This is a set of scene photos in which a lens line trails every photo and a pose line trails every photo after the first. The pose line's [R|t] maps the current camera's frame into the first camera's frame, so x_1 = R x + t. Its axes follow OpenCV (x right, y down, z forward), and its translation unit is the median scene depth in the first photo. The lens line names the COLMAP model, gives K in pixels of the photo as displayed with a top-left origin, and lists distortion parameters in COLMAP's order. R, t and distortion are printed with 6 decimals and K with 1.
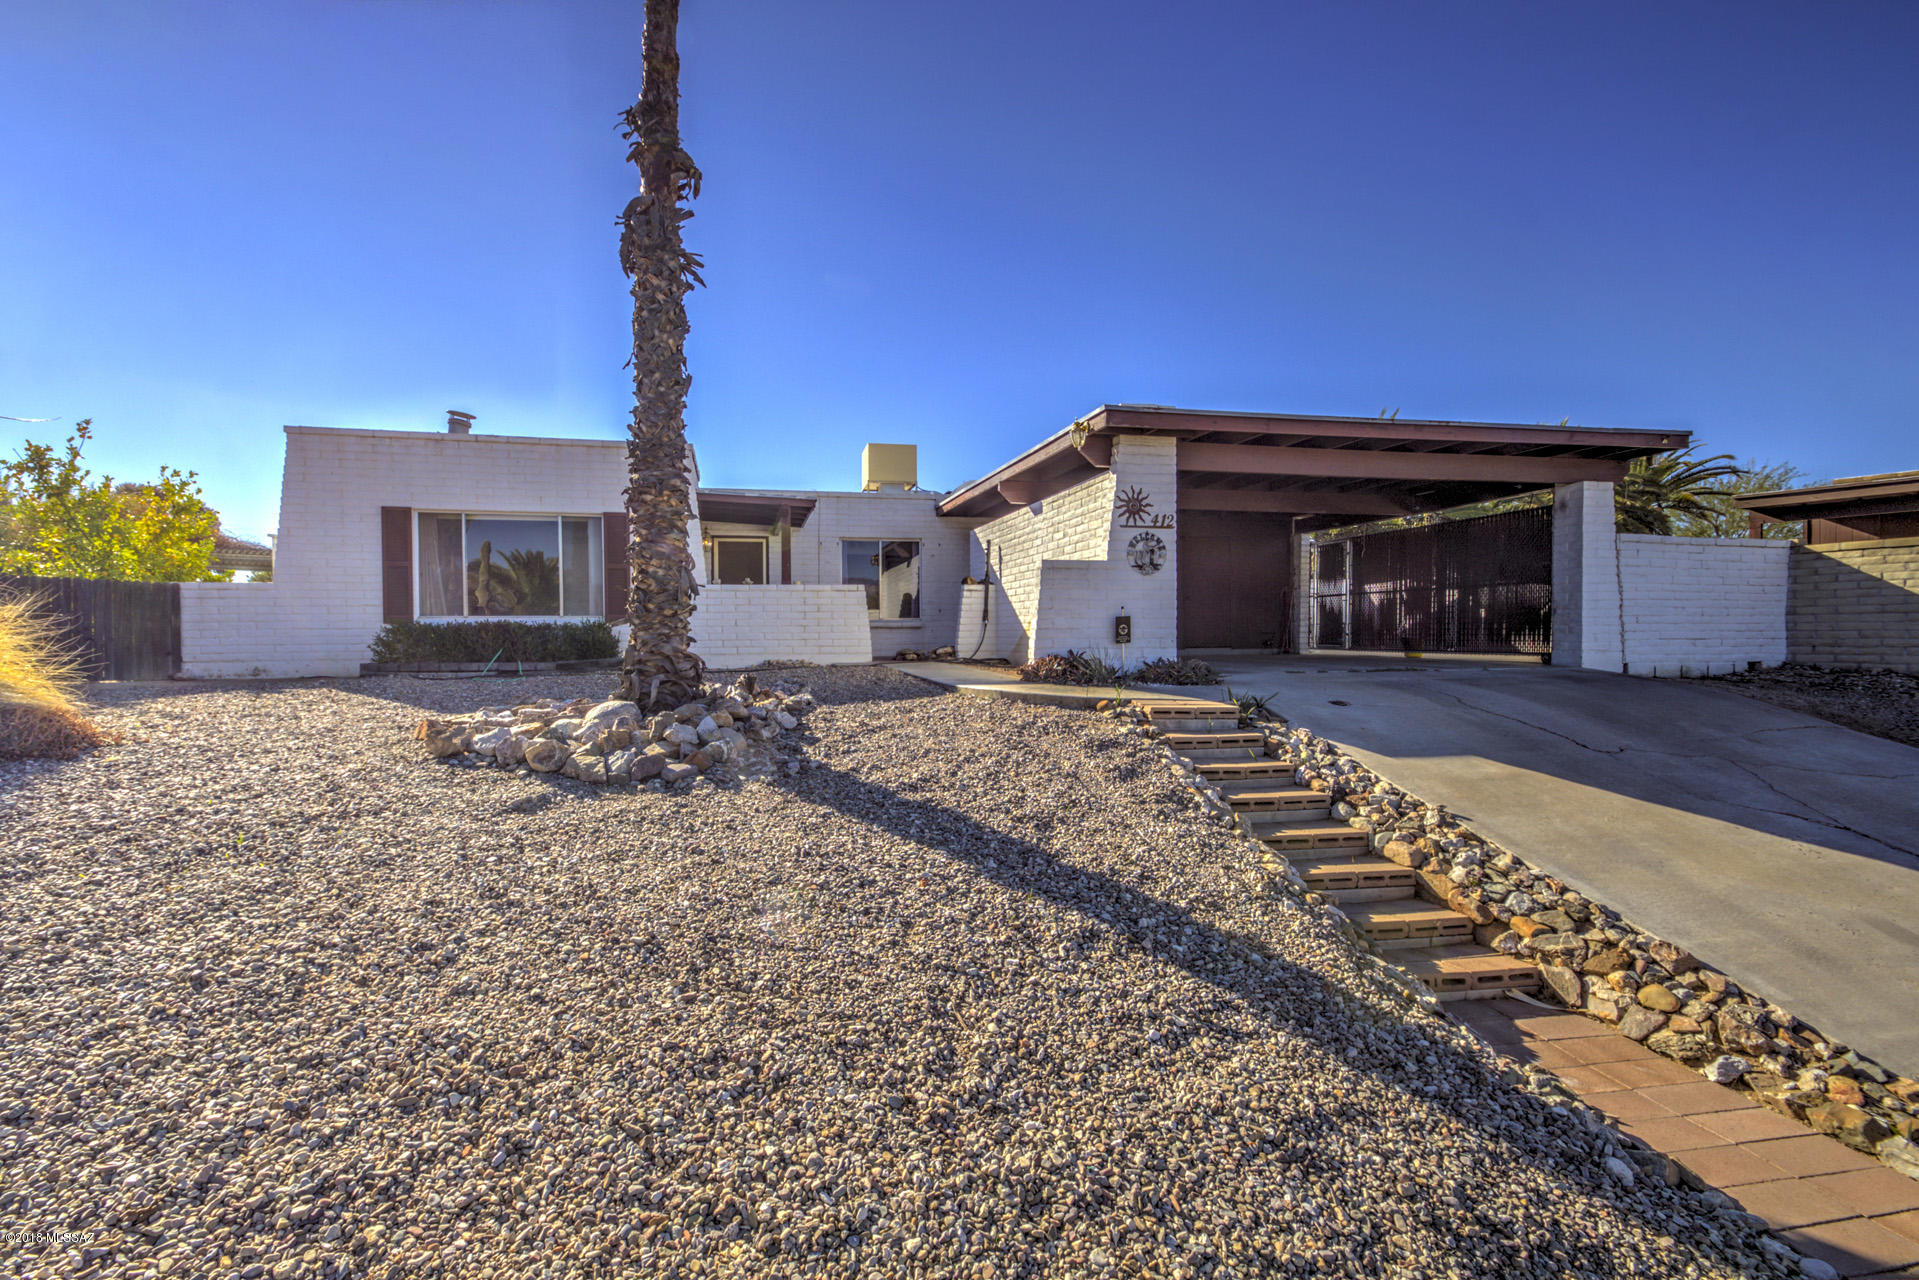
lens RADIAL K [[902.9, 0, 954.8], [0, 902.9, 640.6], [0, 0, 1]] dist [0.072534, -0.029413]
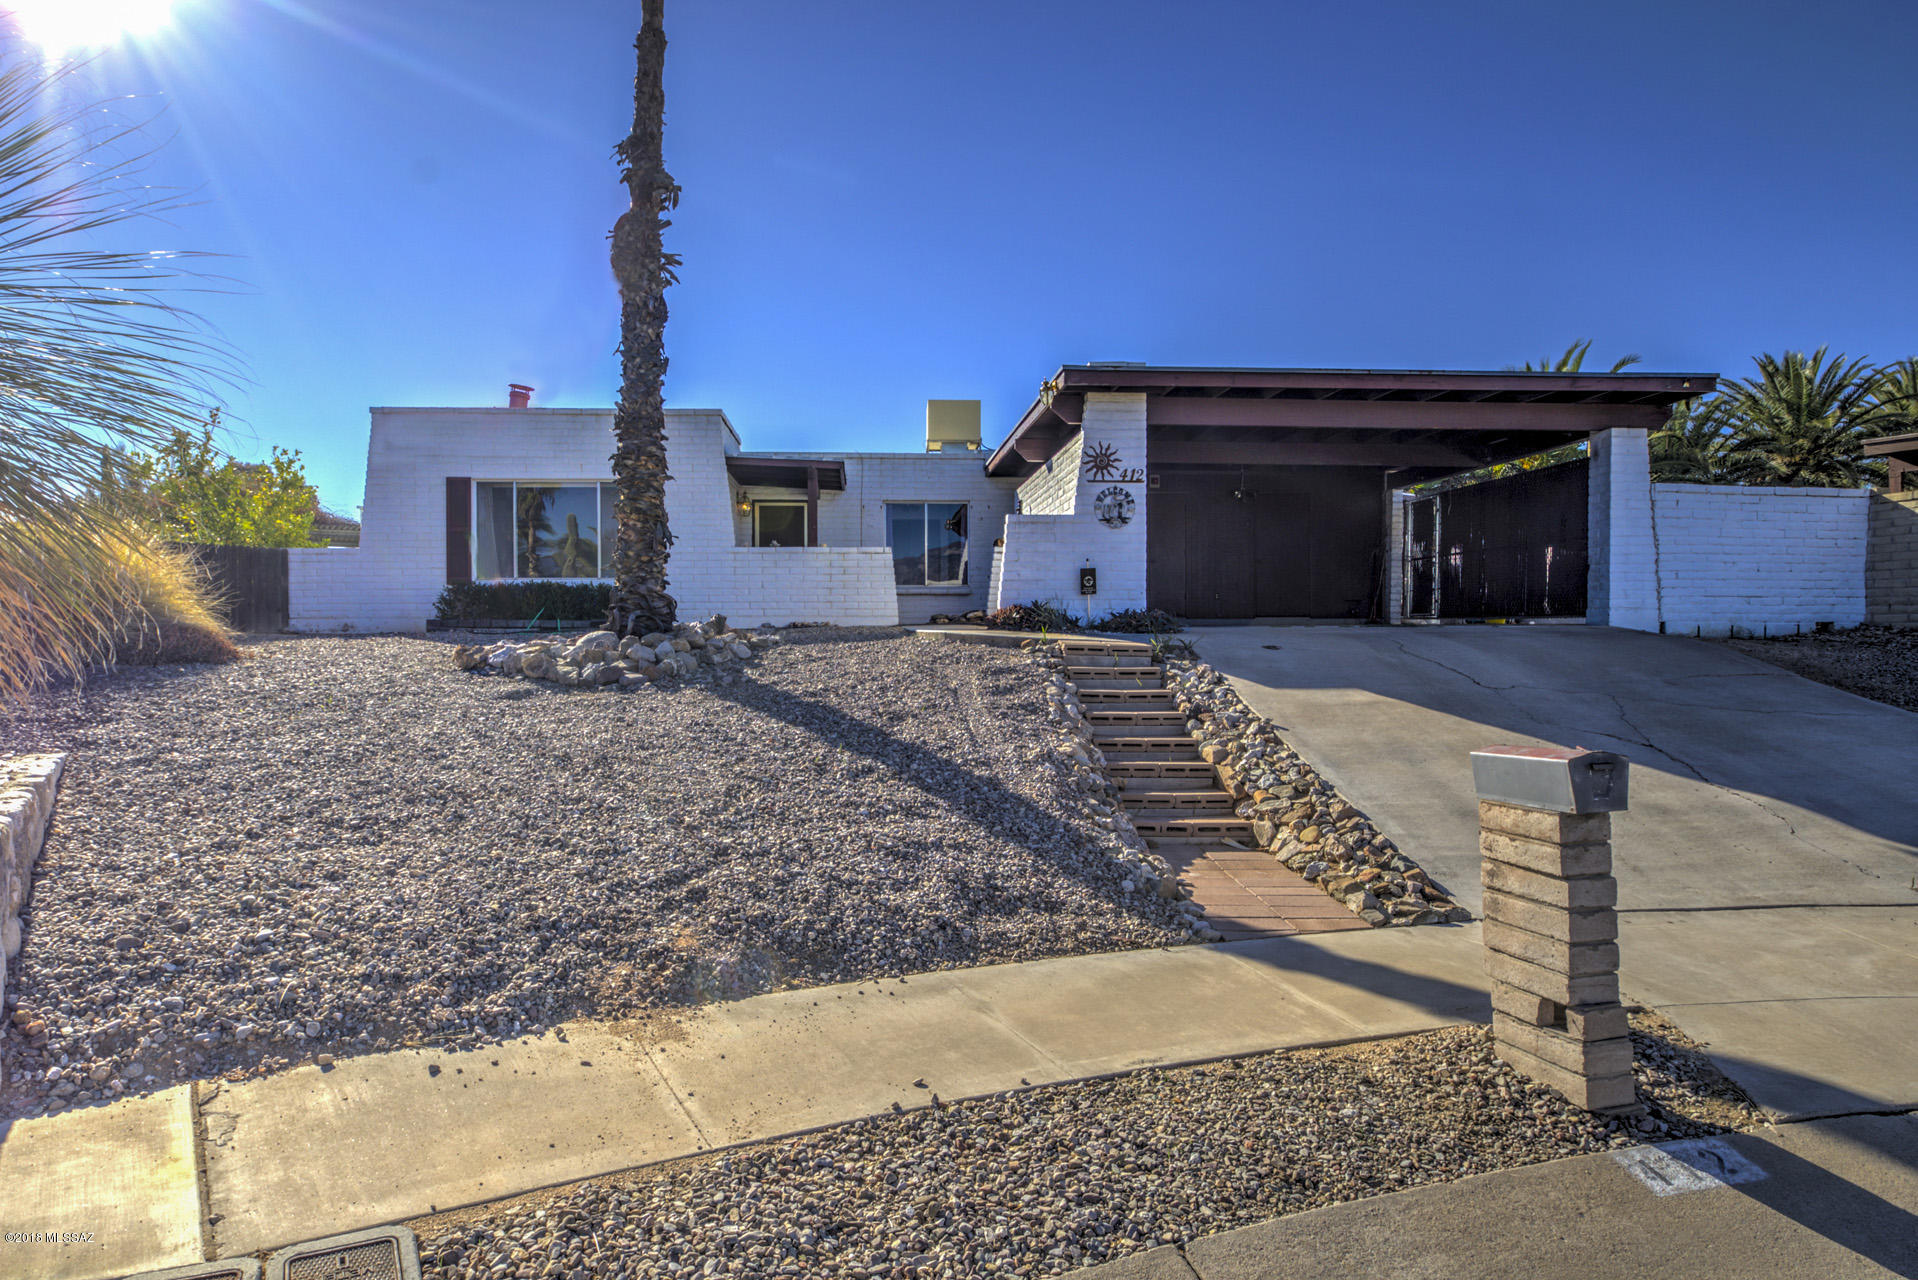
lens RADIAL K [[1155.9, 0, 959.0], [0, 1155.9, 640.0], [0, 0, 1]] dist [0.007629, 0.000187]
pose [[0.986978, 0.005284, -0.160768, 0.246176], [-0.005183, 0.999986, 0.001044, 0.052729], [0.160771, -0.000197, 0.986992, -0.312513]]
